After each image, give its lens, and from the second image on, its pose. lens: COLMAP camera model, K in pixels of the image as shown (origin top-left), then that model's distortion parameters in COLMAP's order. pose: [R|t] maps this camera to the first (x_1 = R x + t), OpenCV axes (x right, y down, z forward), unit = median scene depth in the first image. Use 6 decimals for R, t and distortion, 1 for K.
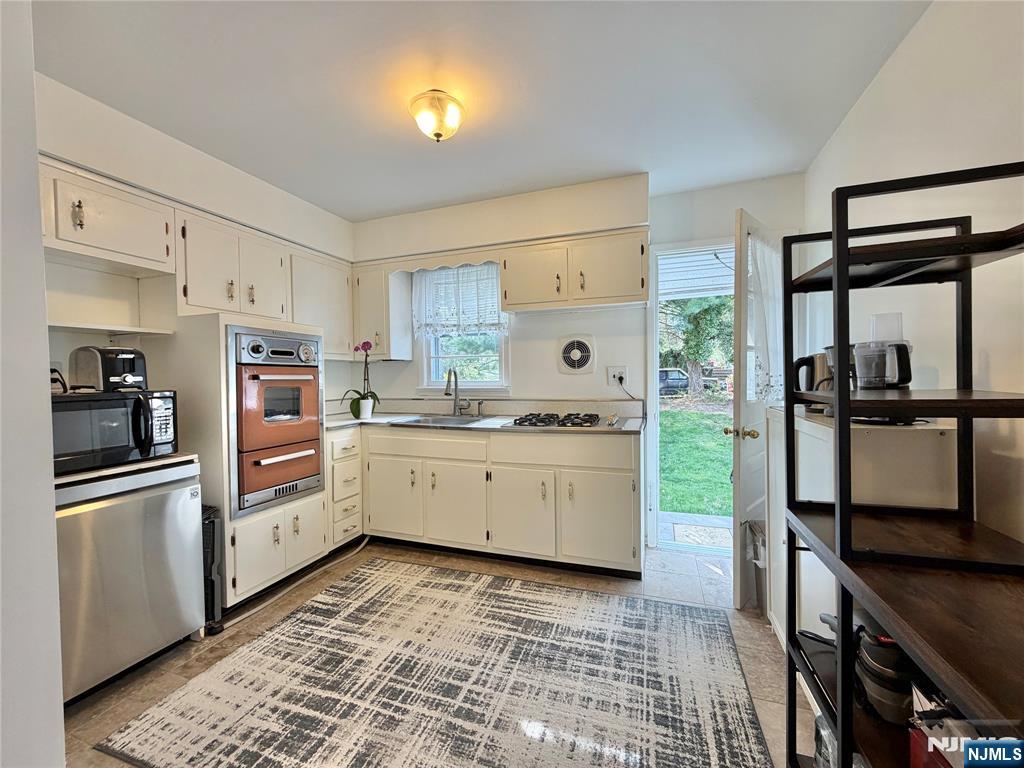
lens RADIAL K [[409.5, 0, 512.4], [0, 409.5, 385.3], [0, 0, 1]] dist [-0.000643, -0.000140]
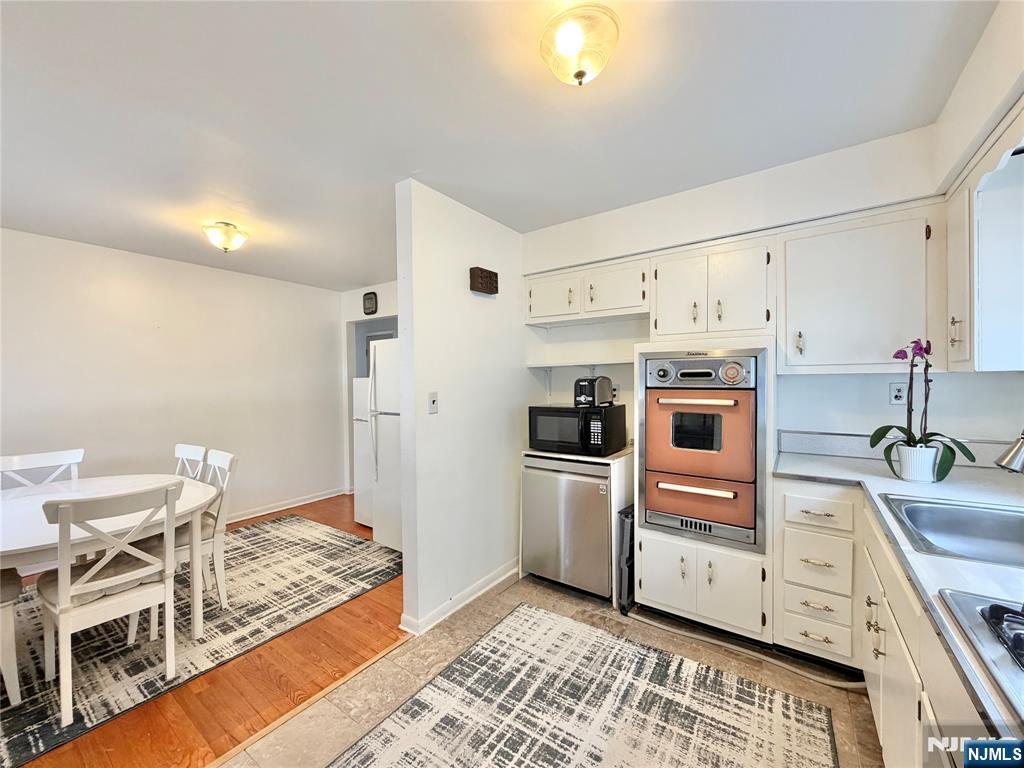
lens RADIAL K [[409.5, 0, 512.4], [0, 409.5, 385.3], [0, 0, 1]] dist [-0.000643, -0.000140]
pose [[-0.269816, 0.027793, -0.962511, 0.499512], [-0.009294, 0.999462, 0.031466, -0.095390], [0.962867, 0.017435, -0.269413, 1.010504]]
